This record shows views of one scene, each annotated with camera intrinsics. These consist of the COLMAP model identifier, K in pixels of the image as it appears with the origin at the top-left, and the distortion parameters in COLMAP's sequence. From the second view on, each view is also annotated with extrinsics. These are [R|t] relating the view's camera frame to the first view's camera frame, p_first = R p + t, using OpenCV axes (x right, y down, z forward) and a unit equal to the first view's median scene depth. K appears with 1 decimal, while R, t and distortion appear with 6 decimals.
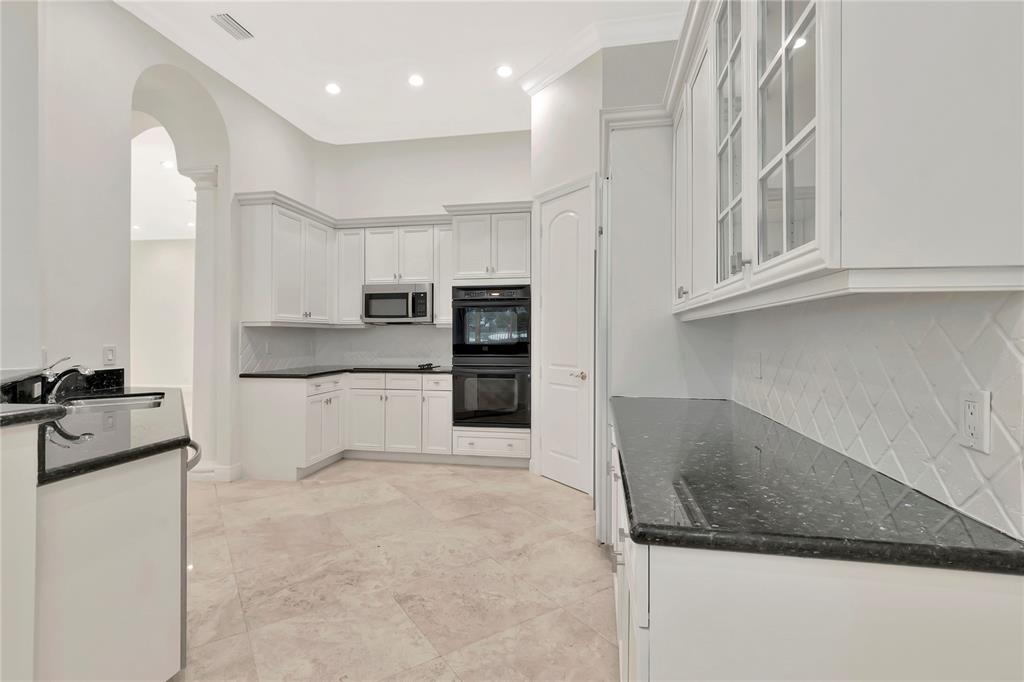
lens RADIAL K [[485.1, 0, 508.6], [0, 485.1, 327.2], [0, 0, 1]] dist [-0.000359, -0.001350]
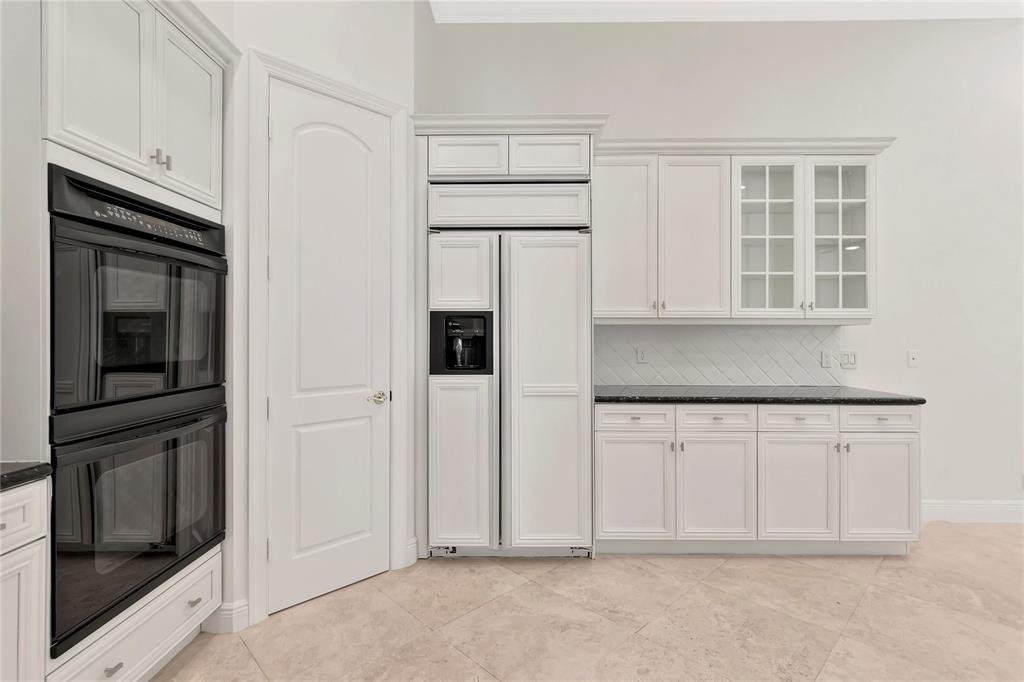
lens RADIAL K [[485.1, 0, 509.3], [0, 485.1, 331.7], [0, 0, 1]] dist [-0.000359, -0.001350]
pose [[-0.174932, 0.008287, 0.984546, -0.466456], [-0.016411, 0.999801, -0.011332, 0.012855], [-0.984444, -0.018140, -0.174761, 0.834917]]
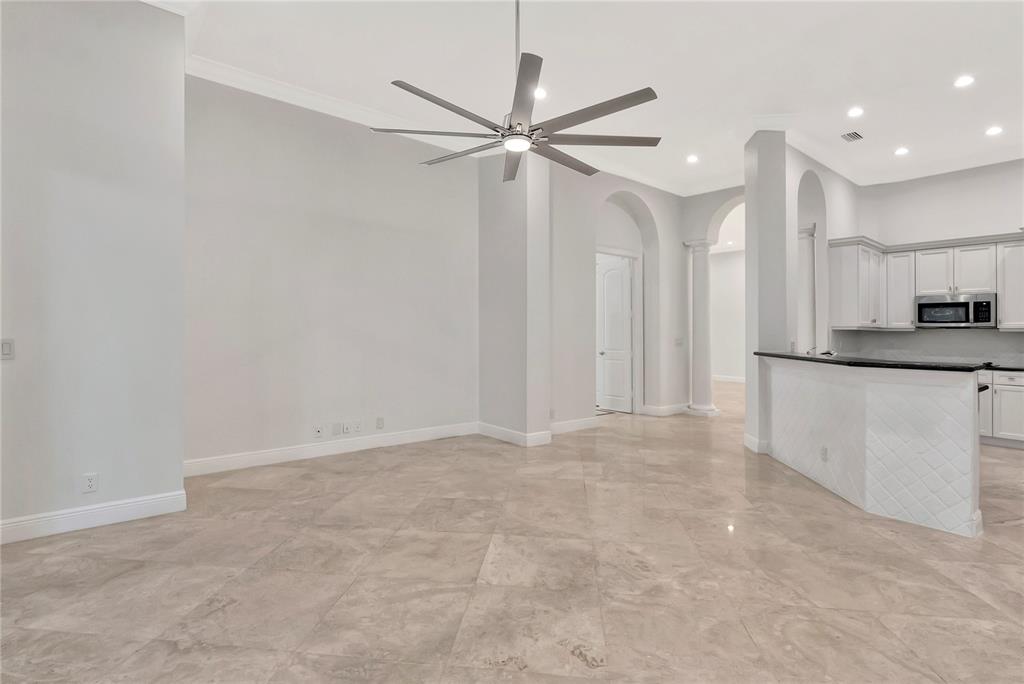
lens RADIAL K [[485.1, 0, 508.1], [0, 485.1, 321.0], [0, 0, 1]] dist [-0.000359, -0.001350]
pose [[0.756519, -0.002105, -0.653968, -0.324599], [-0.004277, 0.999958, -0.008166, -0.011225], [0.653958, 0.008975, 0.756478, -0.737842]]
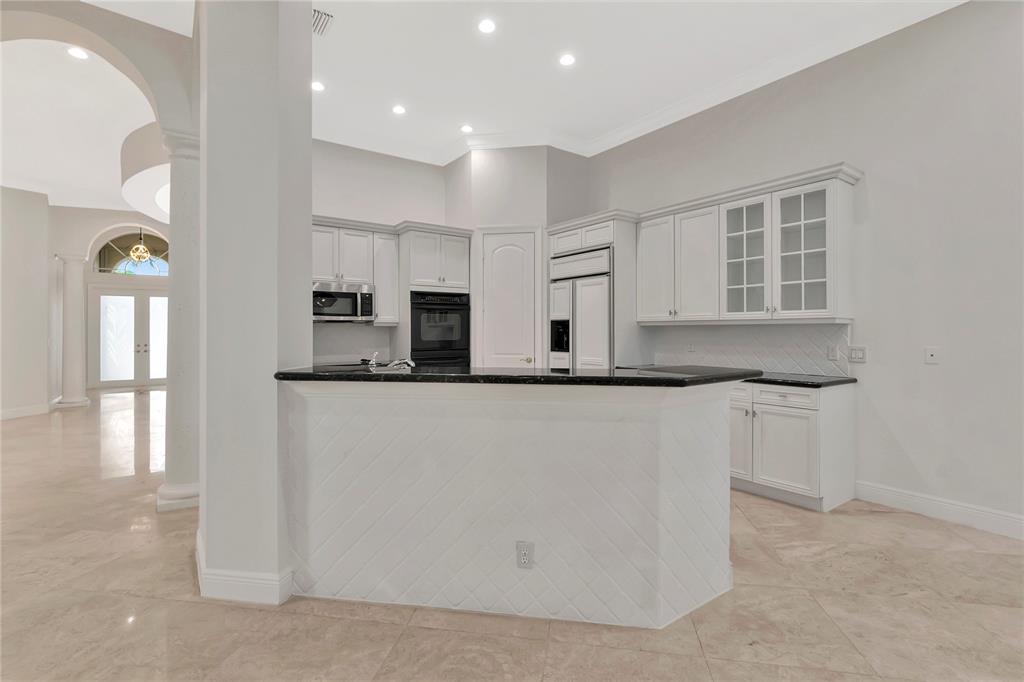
lens RADIAL K [[485.1, 0, 506.0], [0, 485.1, 323.0], [0, 0, 1]] dist [-0.000359, -0.001350]
pose [[0.692853, 0.014704, 0.720929, -0.846837], [-0.012453, 0.999887, -0.008426, -0.000028], [-0.720971, -0.003140, 0.692958, 0.027086]]
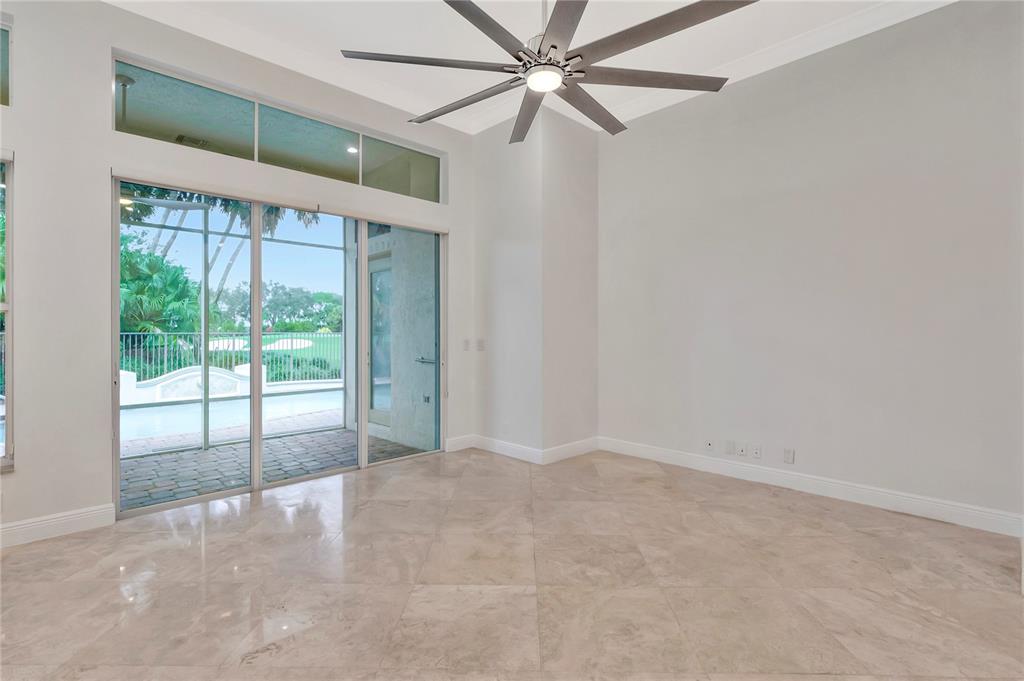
lens RADIAL K [[485.1, 0, 511.3], [0, 485.1, 336.1], [0, 0, 1]] dist [-0.000359, -0.001350]
pose [[-0.578648, 0.013052, -0.815473, -0.334253], [0.017057, 0.999847, 0.003900, 0.002666], [0.815399, -0.011653, -0.578782, 0.072318]]
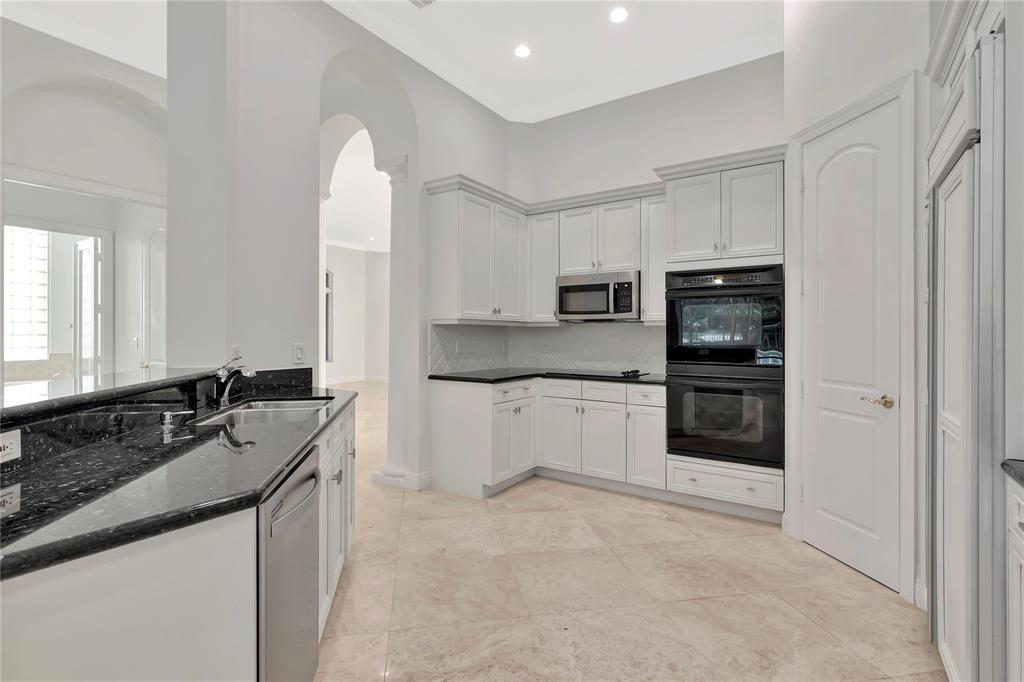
lens RADIAL K [[485.1, 0, 509.0], [0, 485.1, 327.3], [0, 0, 1]] dist [-0.000359, -0.001350]
pose [[0.916201, 0.000399, -0.400718, -0.037911], [-0.000123, 1.000000, 0.000715, 0.003260], [0.400718, -0.000606, 0.916201, 0.203411]]
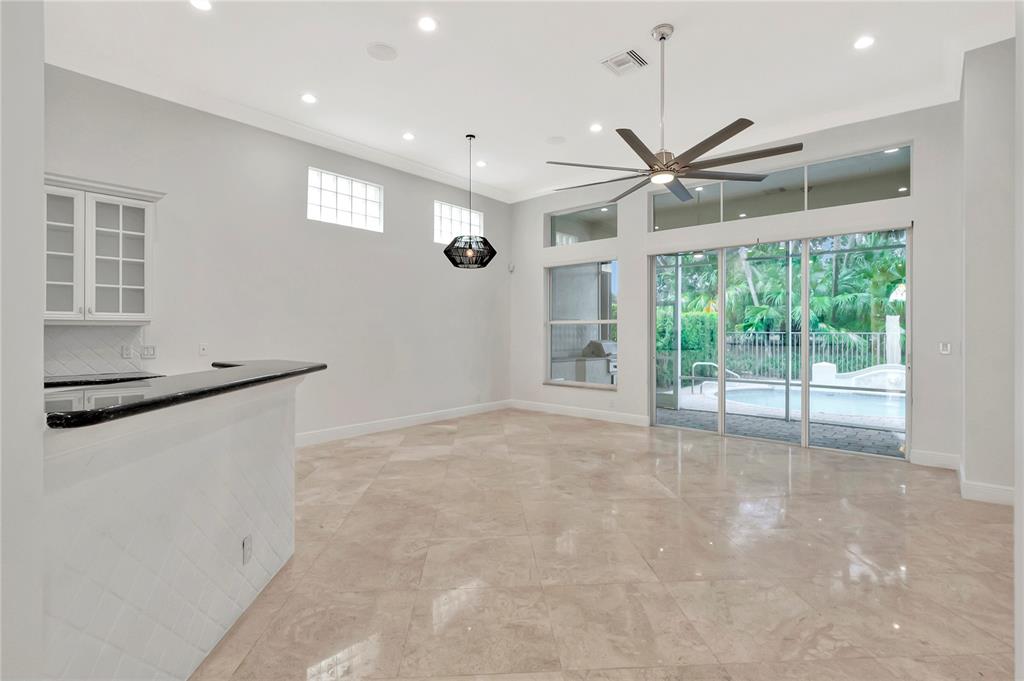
lens RADIAL K [[485.1, 0, 509.0], [0, 485.1, 330.3], [0, 0, 1]] dist [-0.000359, -0.001350]
pose [[-0.861490, 0.006382, 0.507735, -0.970469], [-0.003779, 0.999813, -0.018978, 0.011276], [-0.507761, -0.018268, -0.861304, 0.662889]]
